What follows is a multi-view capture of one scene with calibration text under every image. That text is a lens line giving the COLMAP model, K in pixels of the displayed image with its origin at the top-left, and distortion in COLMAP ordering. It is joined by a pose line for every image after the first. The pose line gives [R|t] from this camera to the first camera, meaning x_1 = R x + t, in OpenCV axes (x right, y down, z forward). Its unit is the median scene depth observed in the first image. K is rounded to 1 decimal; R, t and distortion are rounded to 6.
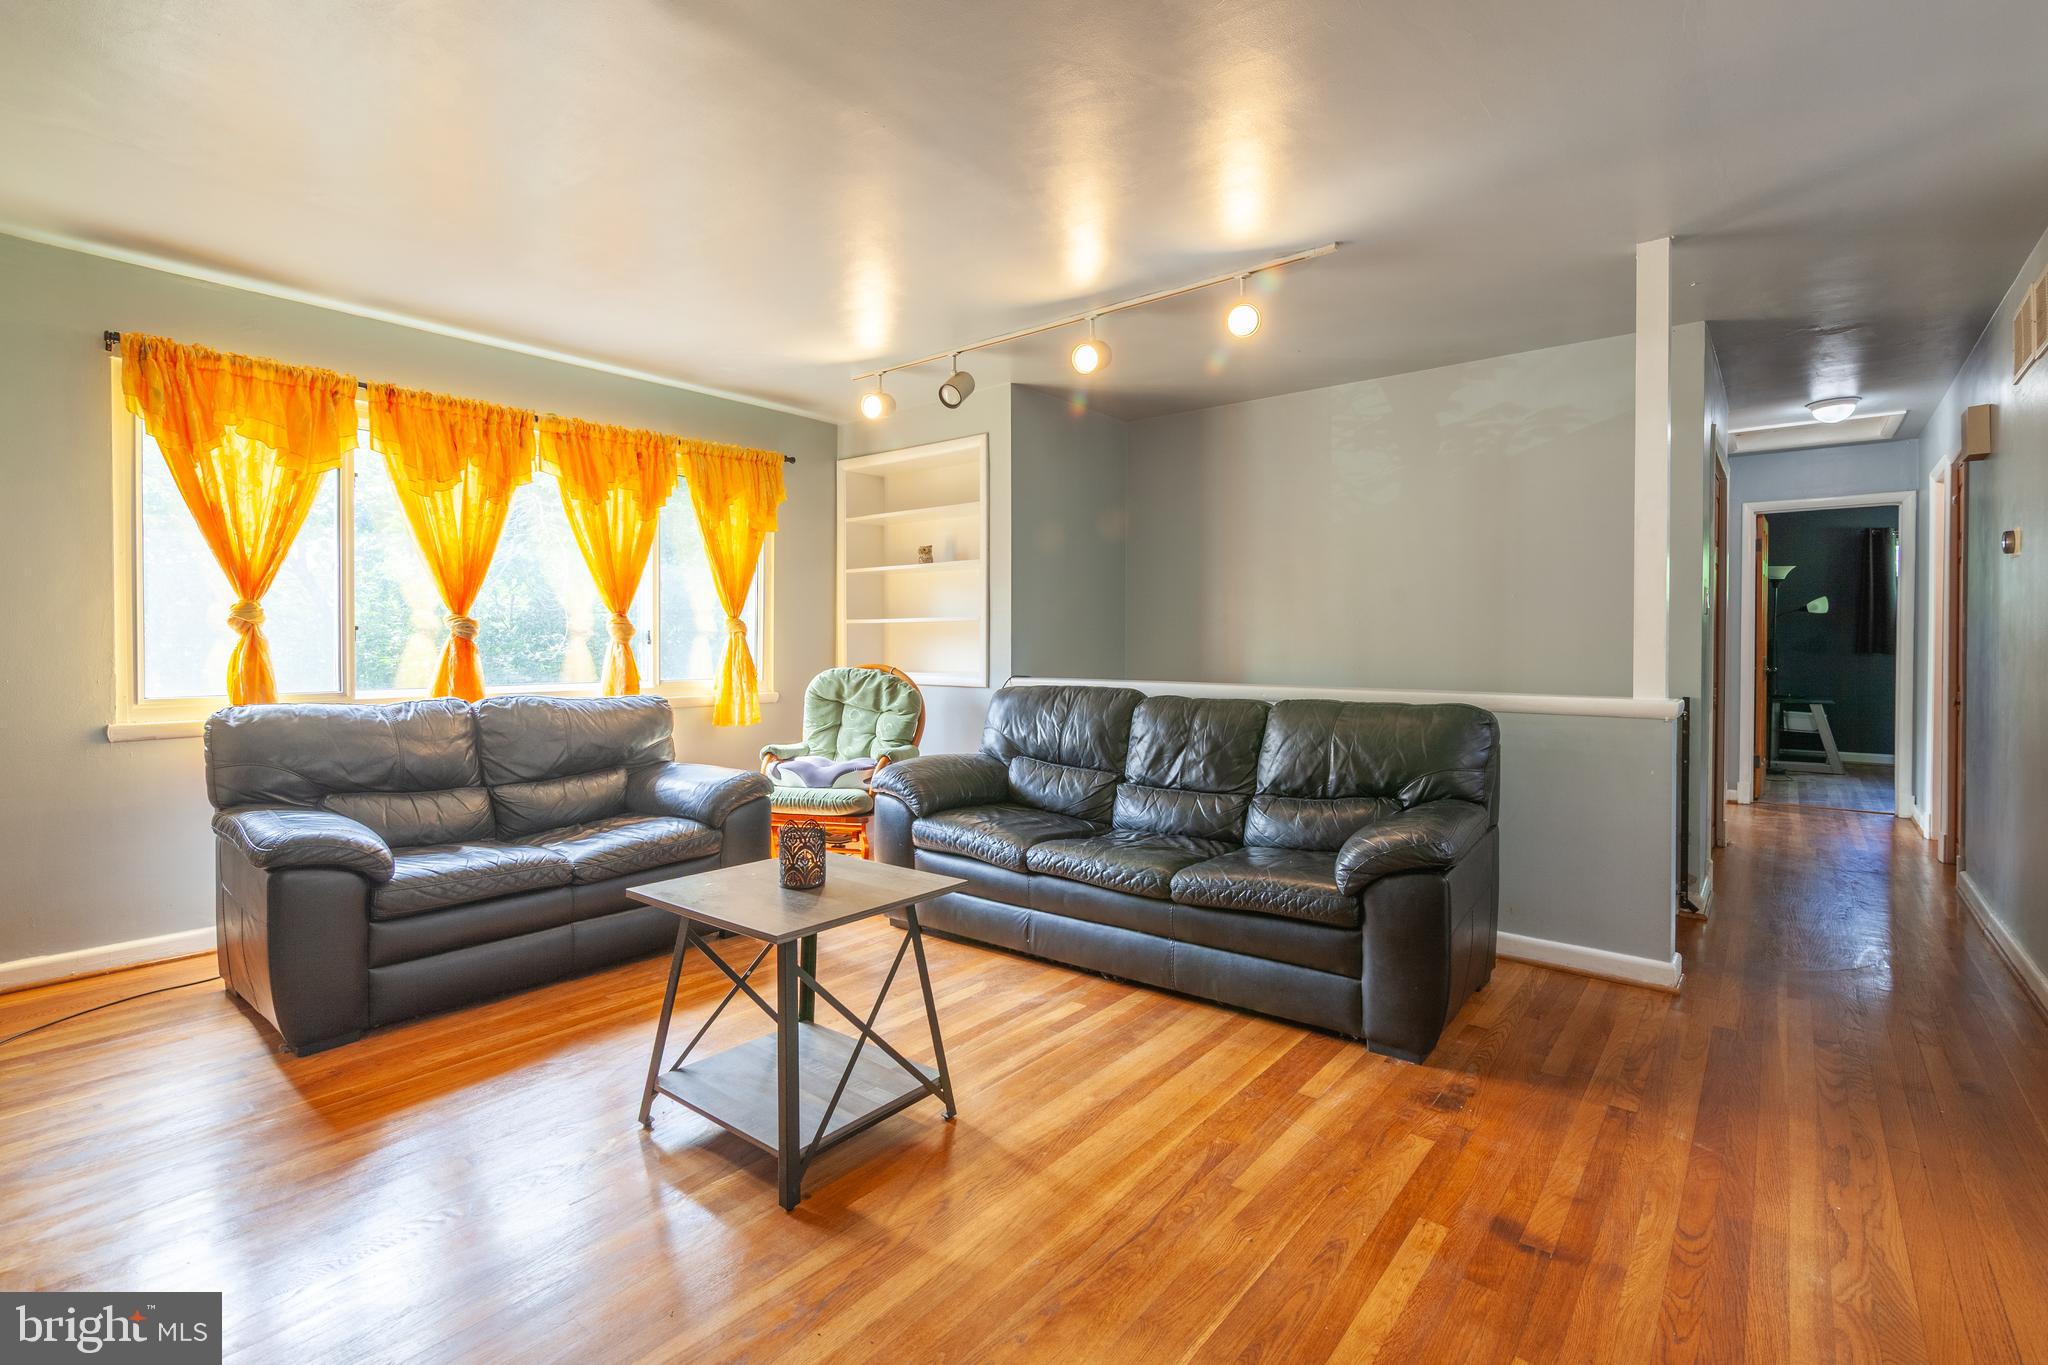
lens RADIAL K [[960.8, 0, 1024.2], [0, 960.8, 669.6], [0, 0, 1]] dist [-0.000640, -0.002022]
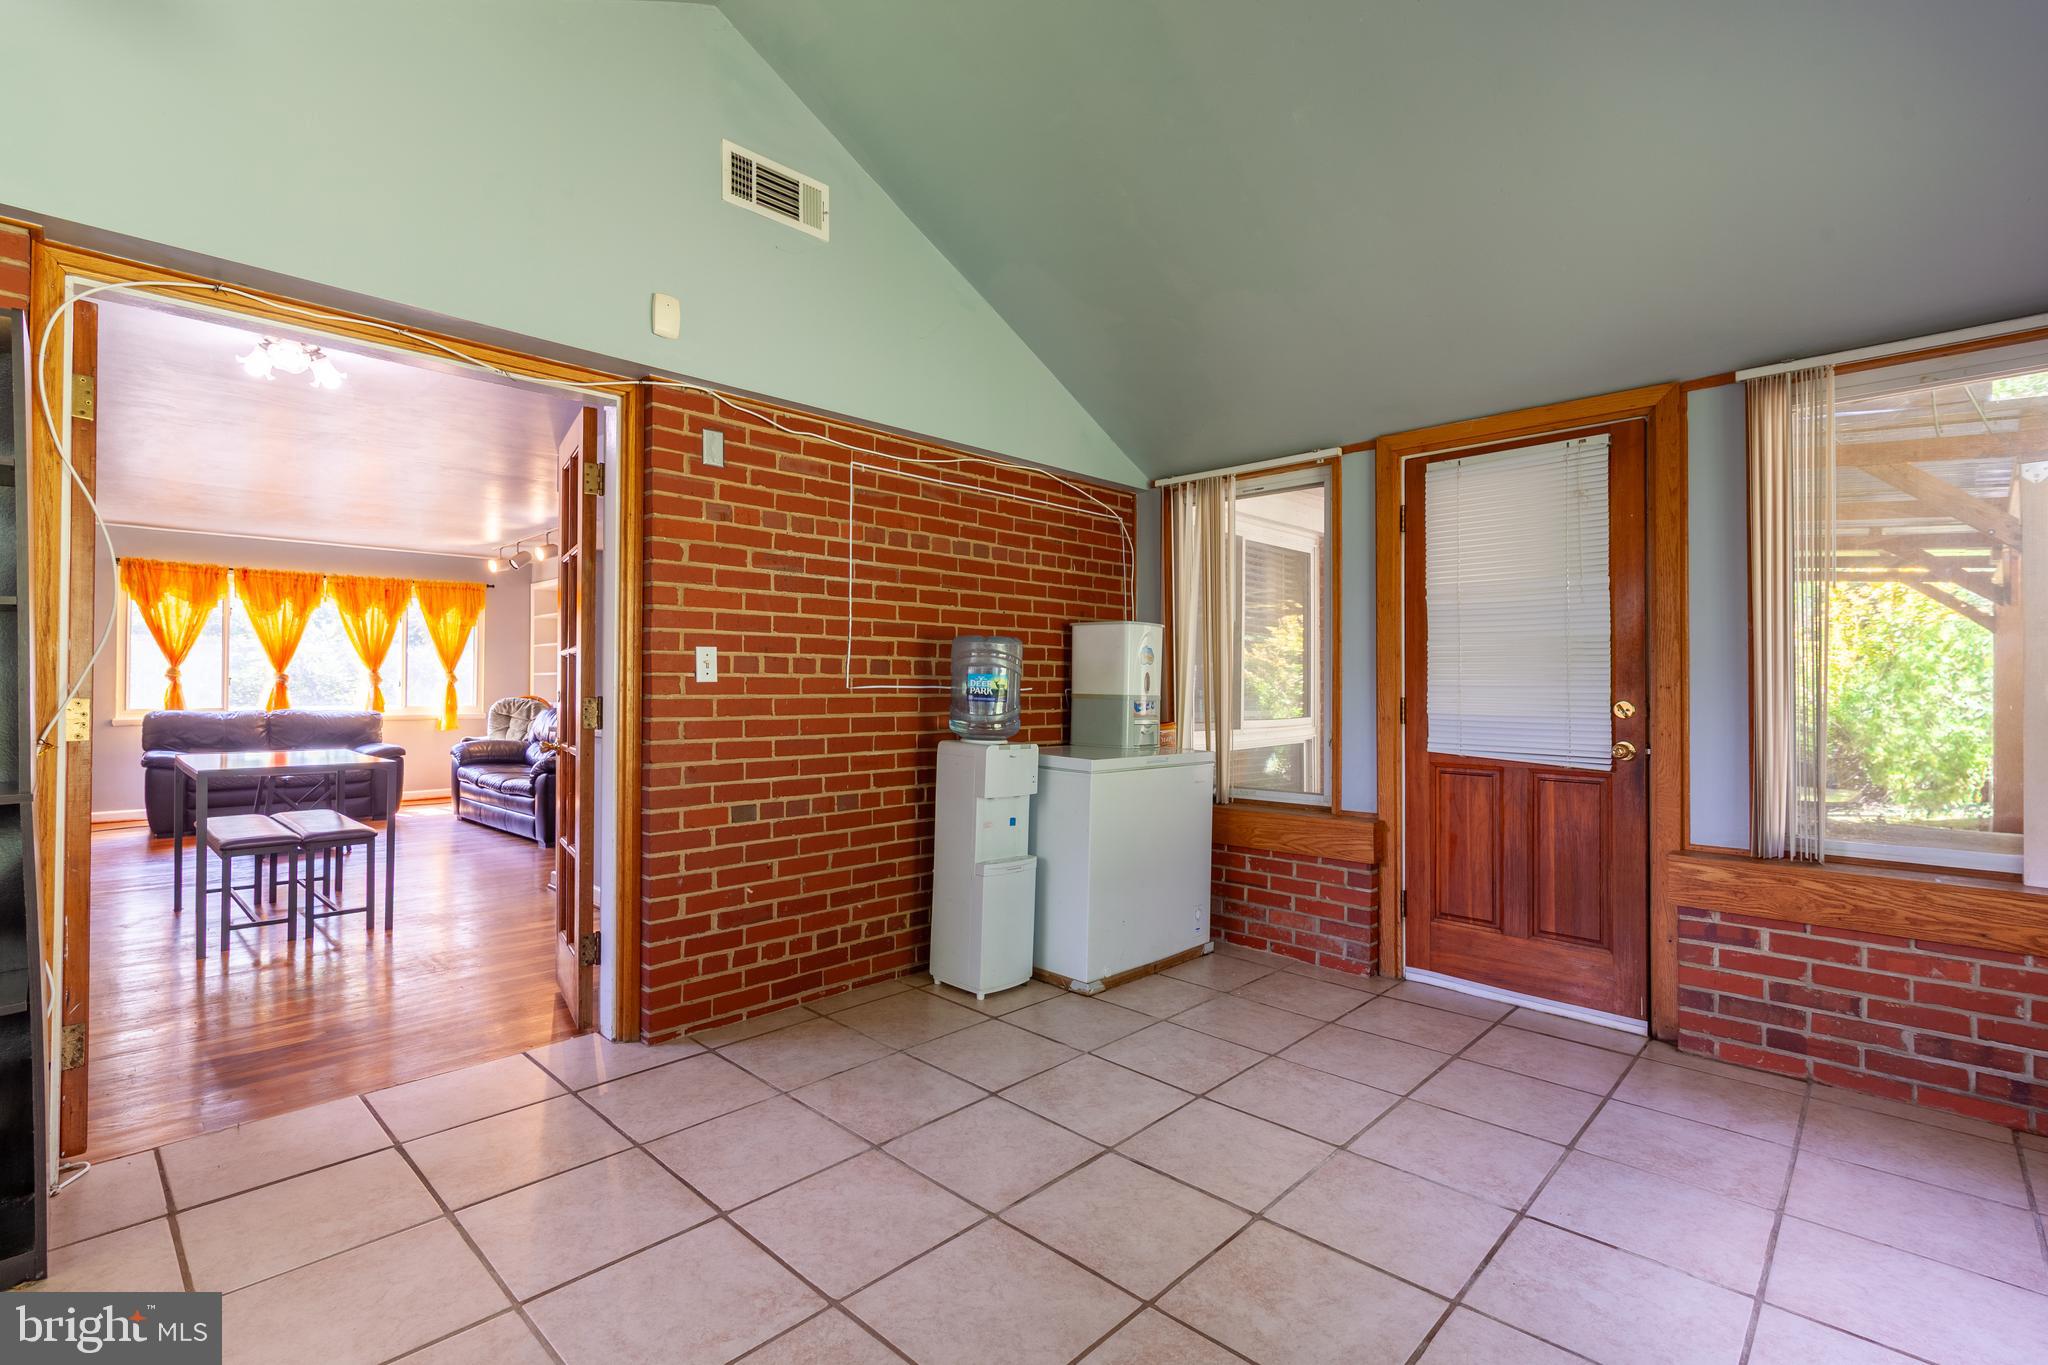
lens RADIAL K [[960.8, 0, 1021.4], [0, 960.8, 687.2], [0, 0, 1]] dist [-0.000640, -0.002022]
pose [[0.996614, 0.003441, -0.082156, 1.298646], [-0.005904, 0.999540, -0.029753, 0.031206], [0.082016, 0.030137, 0.996175, -1.037627]]
